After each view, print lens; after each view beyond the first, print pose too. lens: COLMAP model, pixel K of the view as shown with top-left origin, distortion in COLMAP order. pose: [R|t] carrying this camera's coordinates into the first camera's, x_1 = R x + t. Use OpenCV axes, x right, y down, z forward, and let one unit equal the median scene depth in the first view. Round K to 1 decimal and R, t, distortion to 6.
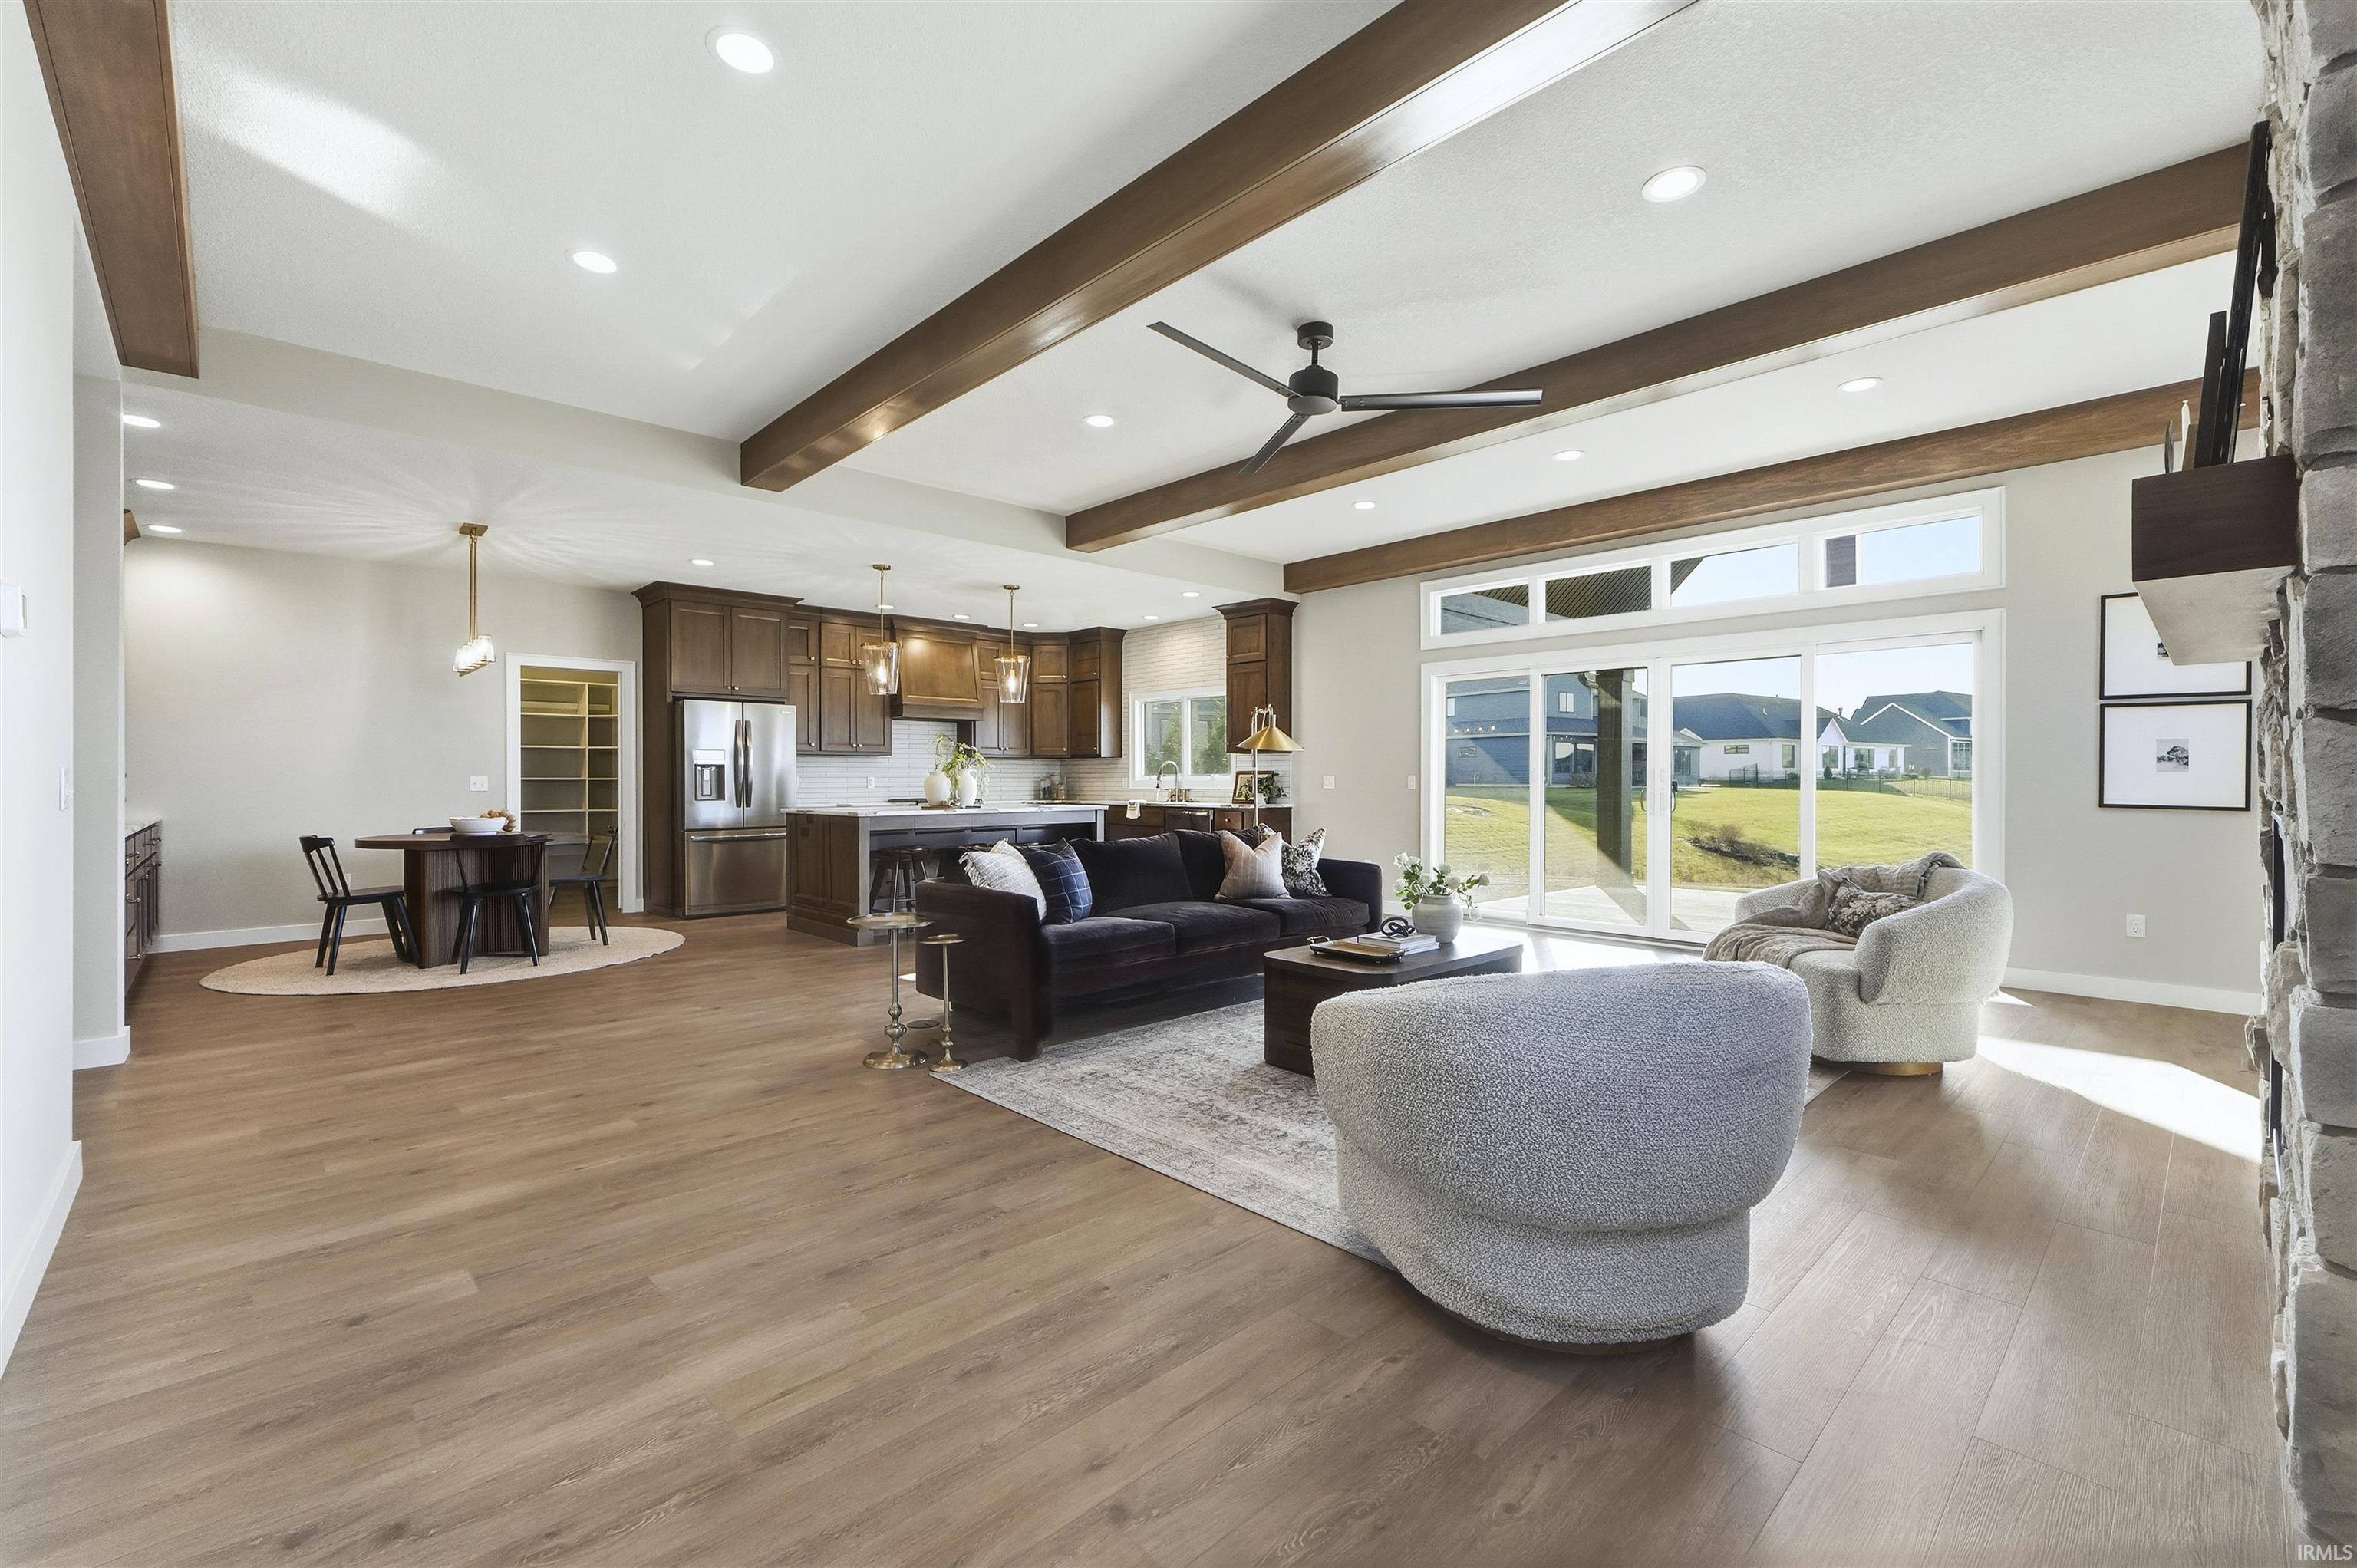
lens RADIAL K [[992.6, 0, 1178.5], [0, 992.6, 784.0], [0, 0, 1]] dist [-0.001321, 0.000039]
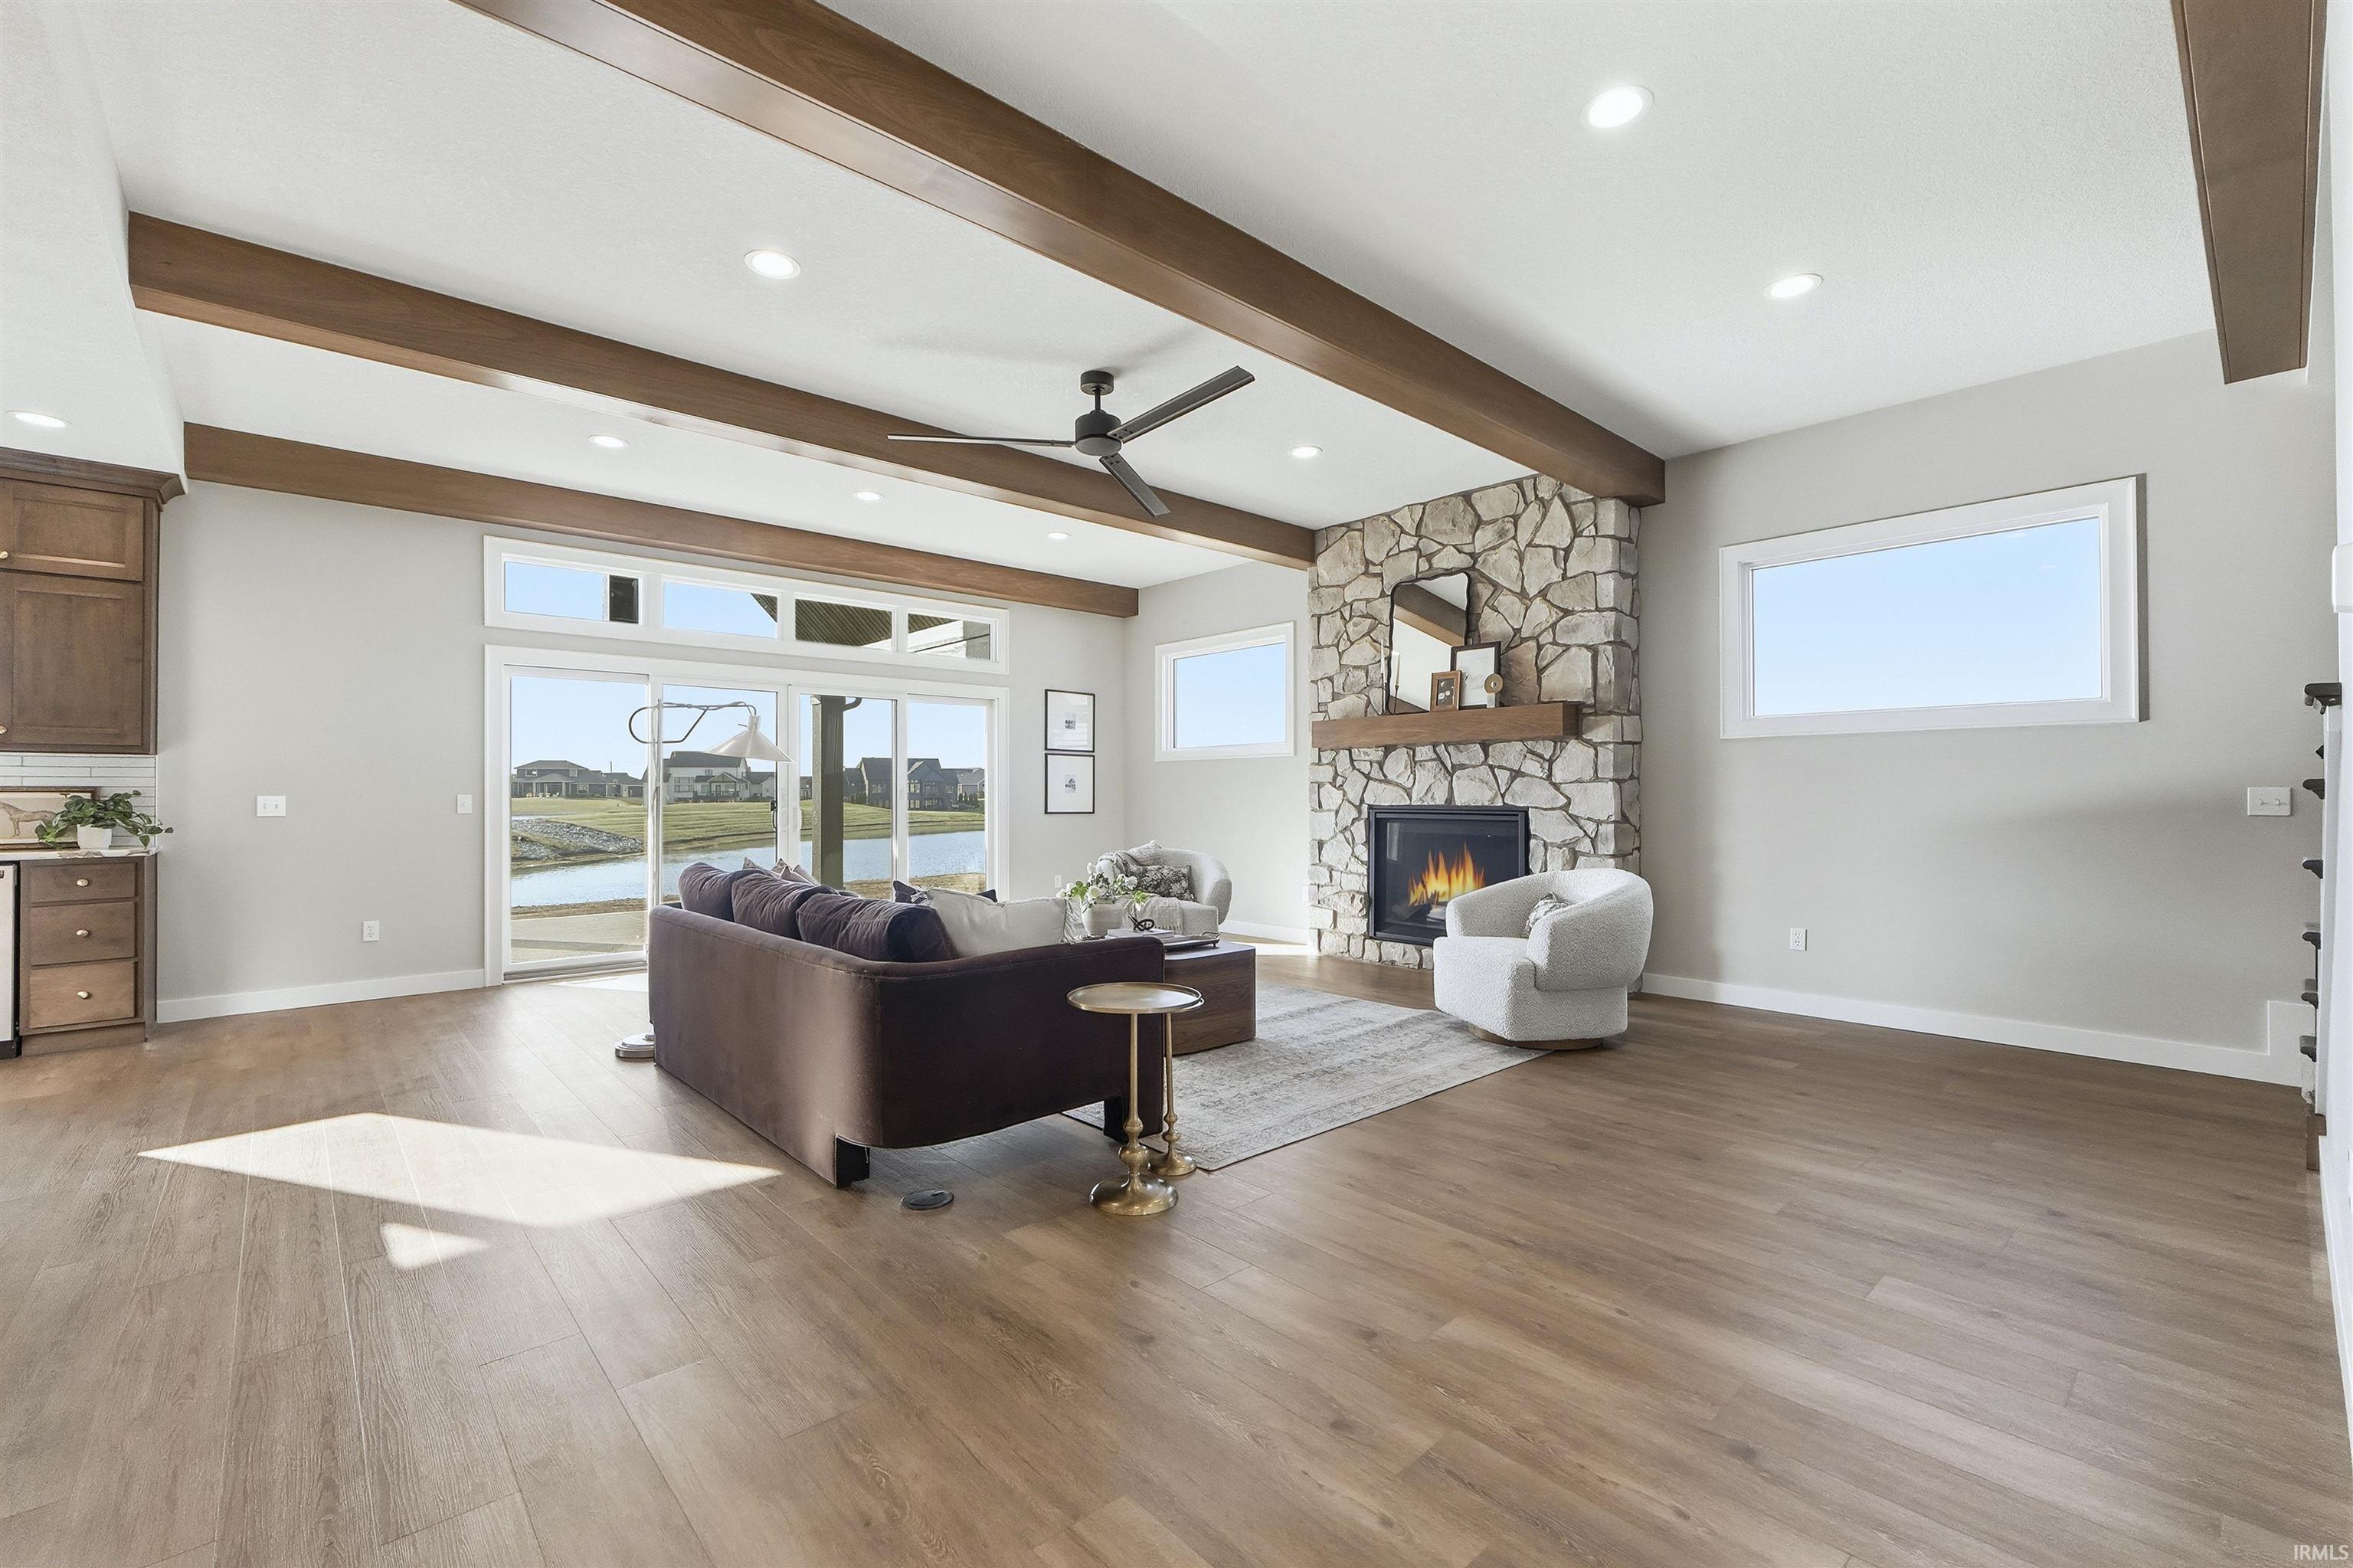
lens RADIAL K [[1001.8, 0, 1172.7], [0, 1001.8, 778.3], [0, 0, 1]] dist [-0.001886, -0.000150]
pose [[0.029688, 0.019779, 0.999363, -1.116817], [0.003170, 0.999797, -0.019882, -0.003596], [-0.999554, 0.003758, 0.029620, 1.065064]]
